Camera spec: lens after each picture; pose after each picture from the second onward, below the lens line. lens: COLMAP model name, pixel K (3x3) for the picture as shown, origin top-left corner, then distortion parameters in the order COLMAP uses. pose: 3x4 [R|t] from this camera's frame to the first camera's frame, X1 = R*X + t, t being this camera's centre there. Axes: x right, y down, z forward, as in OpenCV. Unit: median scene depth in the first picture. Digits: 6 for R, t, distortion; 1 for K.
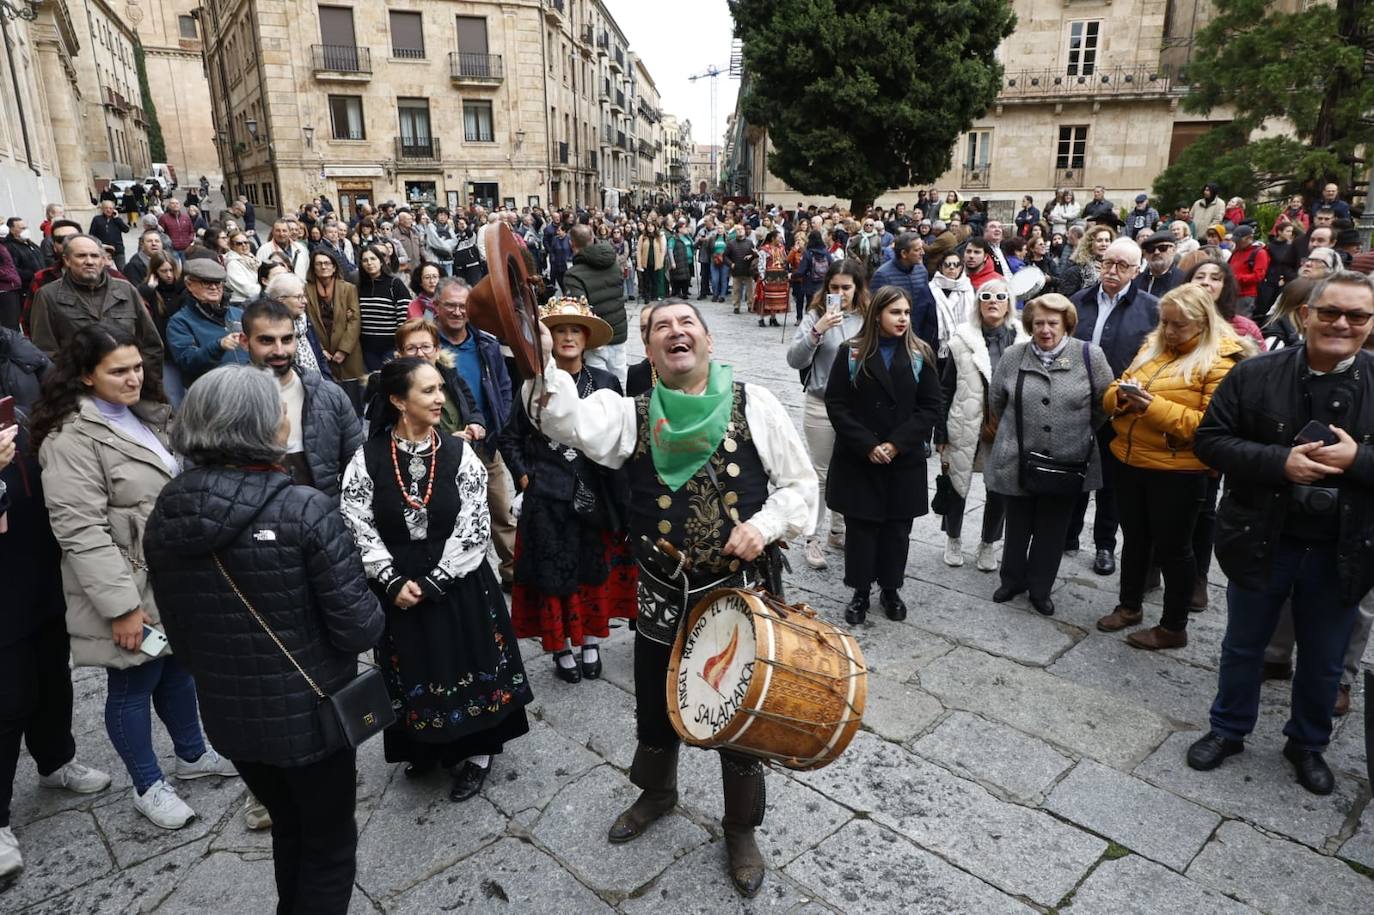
lens RADIAL K [[909.5, 0, 676.7], [0, 909.5, 458.2], [0, 0, 1]] dist [-0.005678, 0.004727]
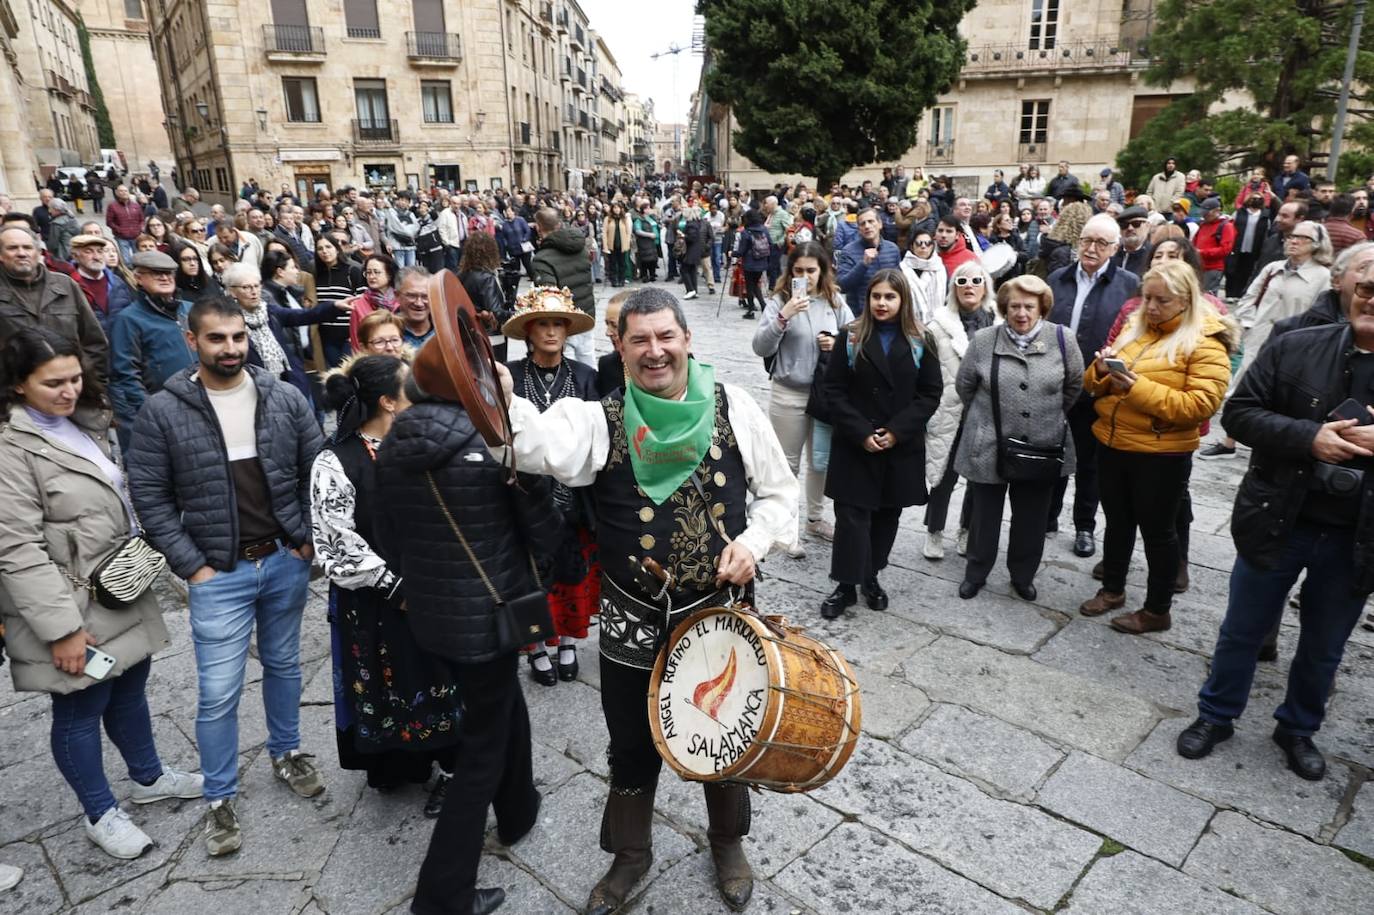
lens RADIAL K [[909.5, 0, 676.8], [0, 909.5, 457.9], [0, 0, 1]] dist [-0.005678, 0.004727]
pose [[0.999216, -0.023049, 0.032192, -0.000382], [0.022387, 0.999533, 0.020777, -0.001292], [-0.032656, -0.020040, 0.999266, 0.003596]]
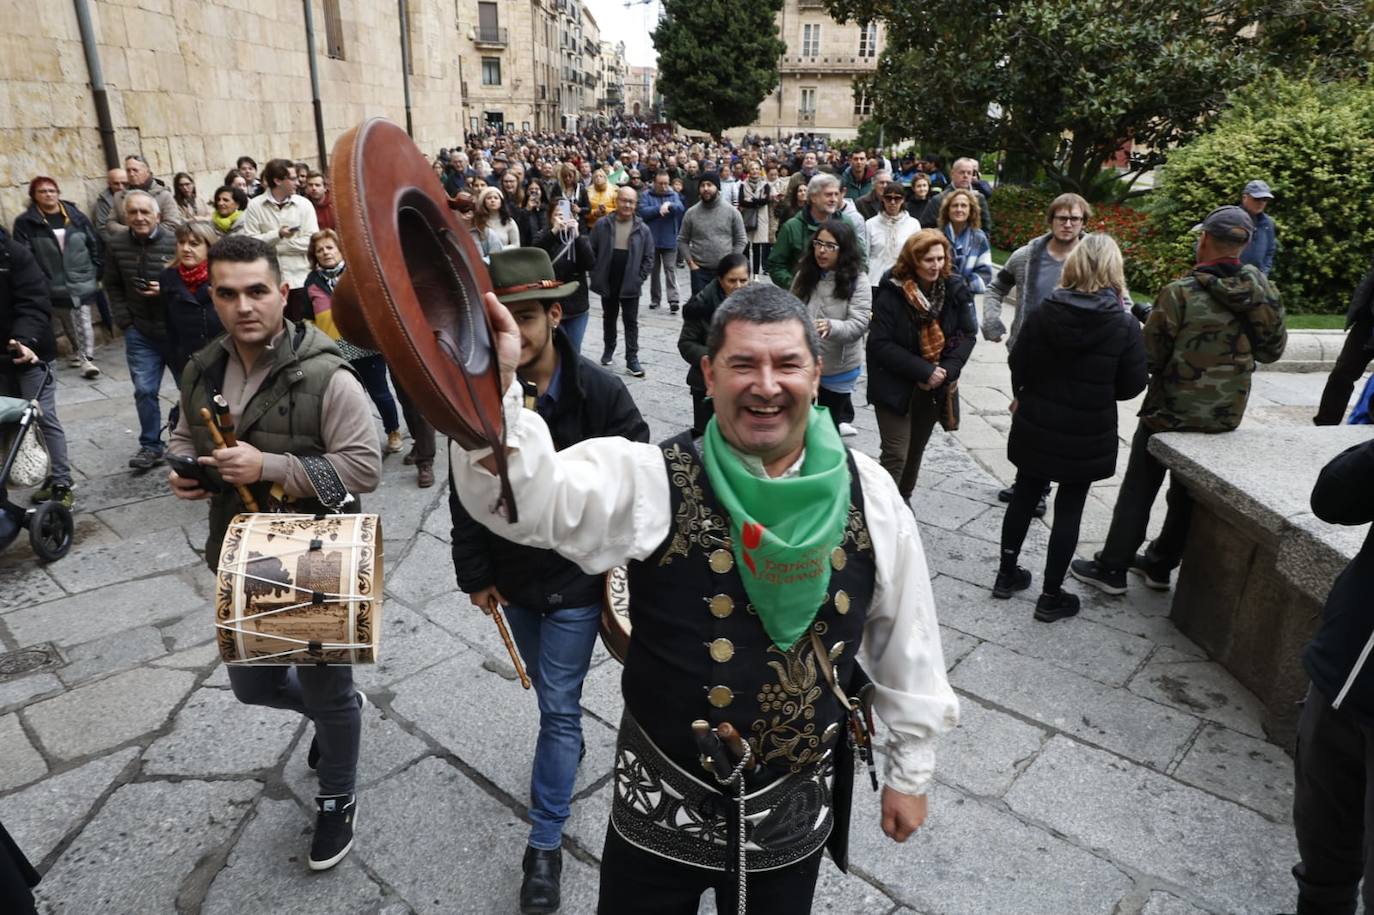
lens RADIAL K [[909.5, 0, 677.0], [0, 909.5, 452.3], [0, 0, 1]] dist [-0.005678, 0.004727]
pose [[0.997219, 0.000685, 0.074524, -0.019441], [-0.006230, 0.997224, 0.074203, 0.164613], [-0.074266, -0.074461, 0.994455, -0.632744]]
